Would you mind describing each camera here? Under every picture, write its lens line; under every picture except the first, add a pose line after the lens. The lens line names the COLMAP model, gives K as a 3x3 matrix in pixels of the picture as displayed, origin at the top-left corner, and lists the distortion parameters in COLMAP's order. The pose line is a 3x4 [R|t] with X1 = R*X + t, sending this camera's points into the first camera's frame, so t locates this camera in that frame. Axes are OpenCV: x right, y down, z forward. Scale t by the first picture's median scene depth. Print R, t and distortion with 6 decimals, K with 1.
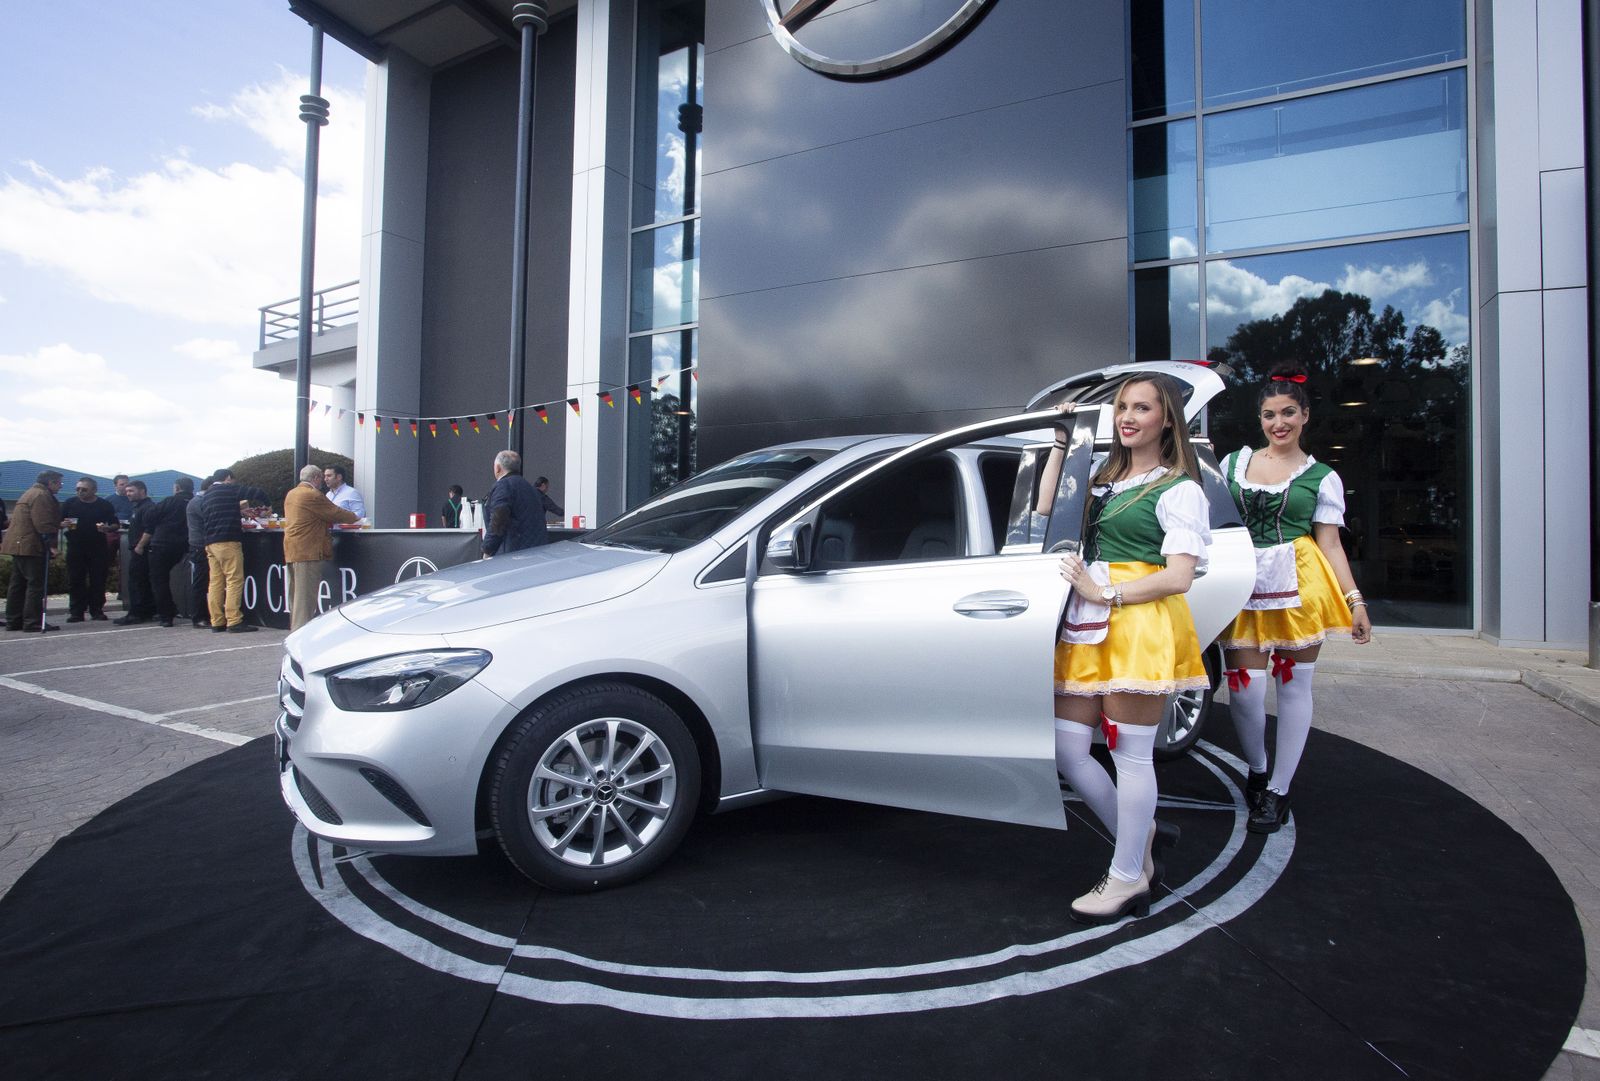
lens RADIAL K [[820.1, 0, 843.0], [0, 820.1, 526.2], [0, 0, 1]] dist [-0.056461, 0.021534]
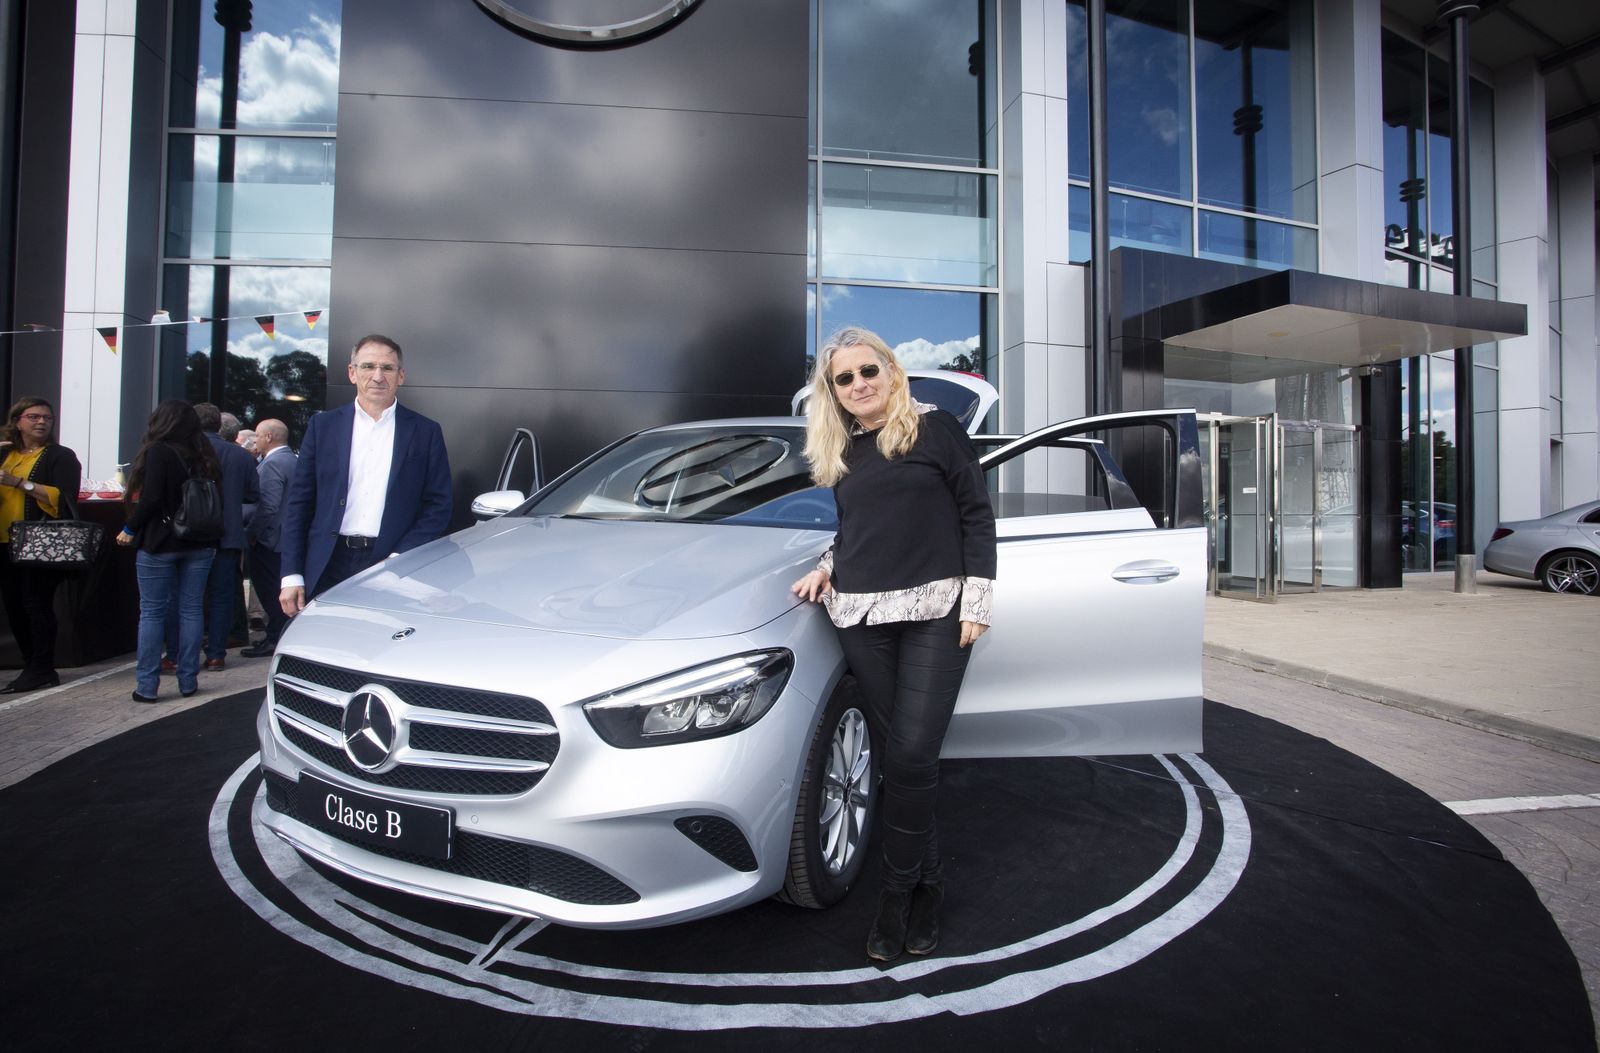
lens RADIAL K [[774.4, 0, 774.4], [0, 774.4, 502.6], [0, 0, 1]] dist [-0.058439, 0.019109]
pose [[0.837462, 0.009586, 0.546412, -0.703853], [-0.008830, 0.999953, -0.004009, 0.003272], [-0.546425, -0.001467, 0.837507, 0.260814]]
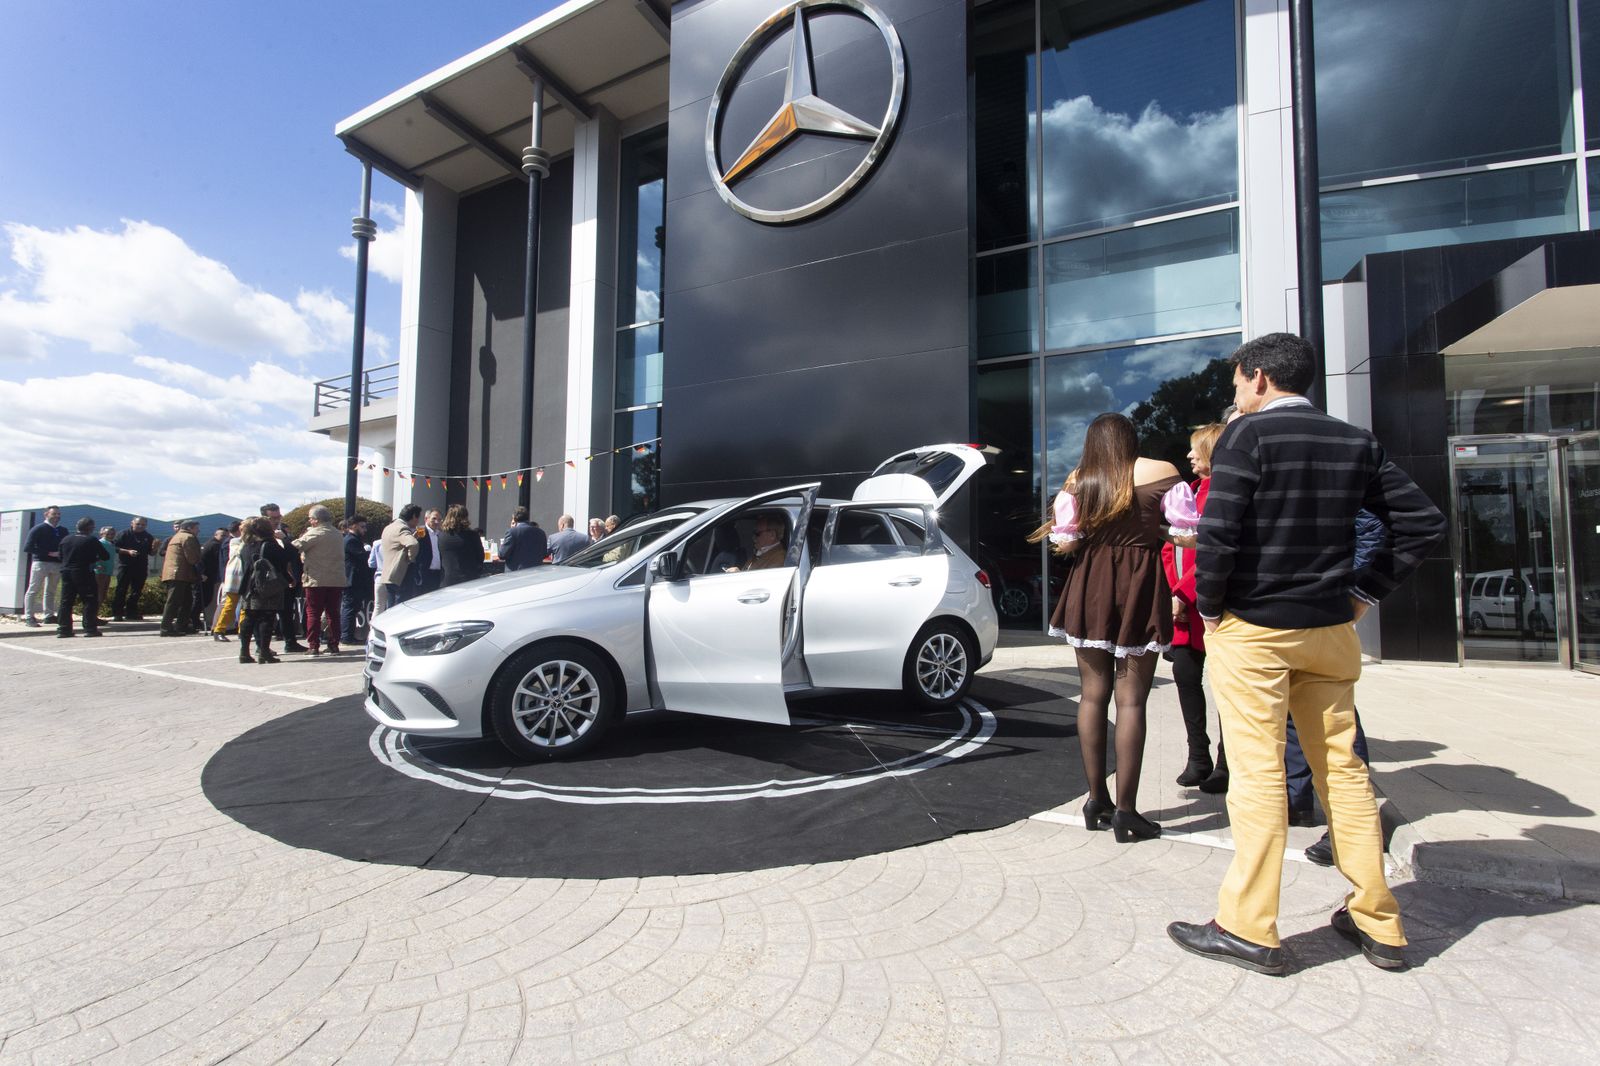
lens RADIAL K [[707.7, 0, 800.0], [0, 707.7, 533.0], [0, 0, 1]] dist [0.010794, 0.000194]
pose [[0.999851, -0.000097, -0.017268, 0.217445], [-0.000626, 0.999123, -0.041878, 0.018456], [0.017257, 0.041882, 0.998974, -0.454467]]
